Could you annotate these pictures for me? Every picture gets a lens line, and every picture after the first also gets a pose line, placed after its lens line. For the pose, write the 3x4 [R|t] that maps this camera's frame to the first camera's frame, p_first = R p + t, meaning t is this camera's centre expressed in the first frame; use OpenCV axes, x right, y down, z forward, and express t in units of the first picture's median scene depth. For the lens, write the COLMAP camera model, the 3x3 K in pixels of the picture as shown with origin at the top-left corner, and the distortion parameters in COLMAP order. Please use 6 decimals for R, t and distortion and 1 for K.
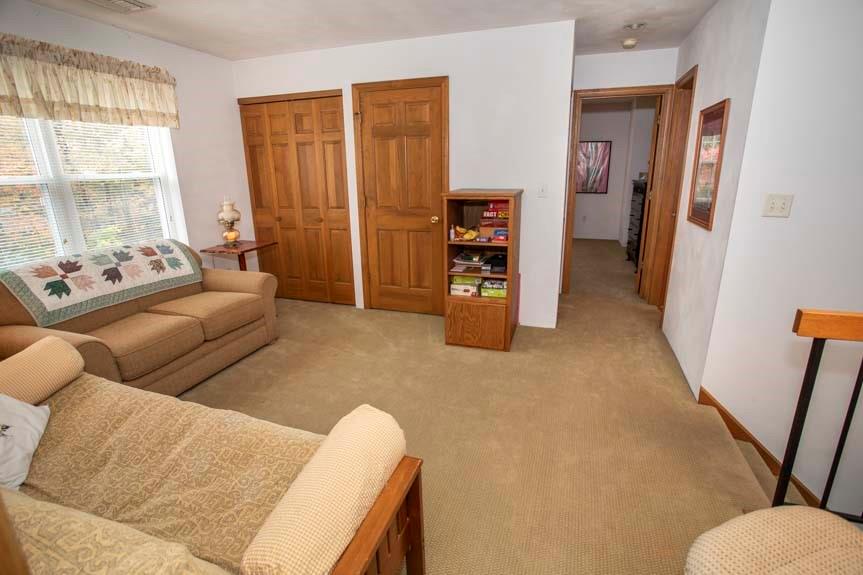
lens RADIAL K [[421.8, 0, 431.5], [0, 421.8, 287.5], [0, 0, 1]] dist [-0.067025, 0.027670]
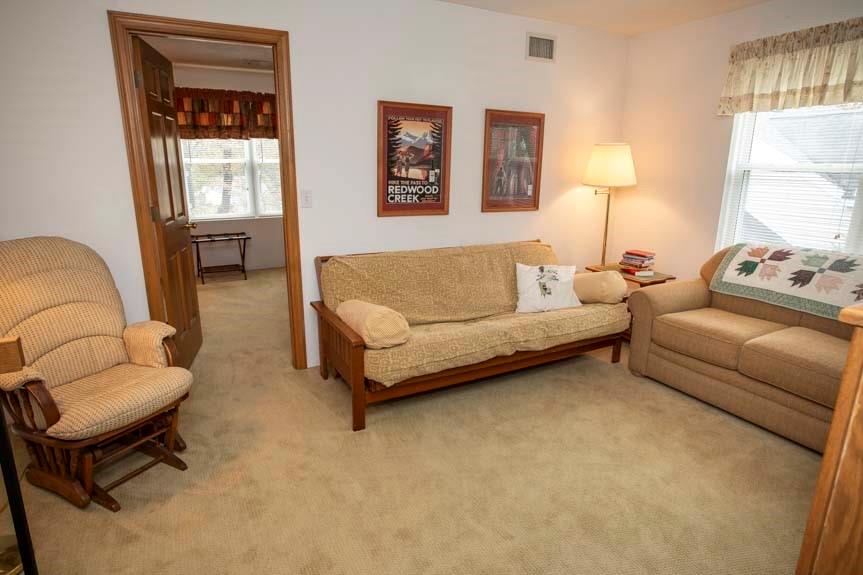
lens RADIAL K [[499.5, 0, 431.5], [0, 499.5, 287.5], [0, 0, 1]] dist [-0.066534, 0.051968]
pose [[-0.688013, 0.188180, -0.700876, 0.521757], [-0.193886, 0.883022, 0.427412, -0.314578], [0.699319, 0.429955, -0.571045, 1.079258]]
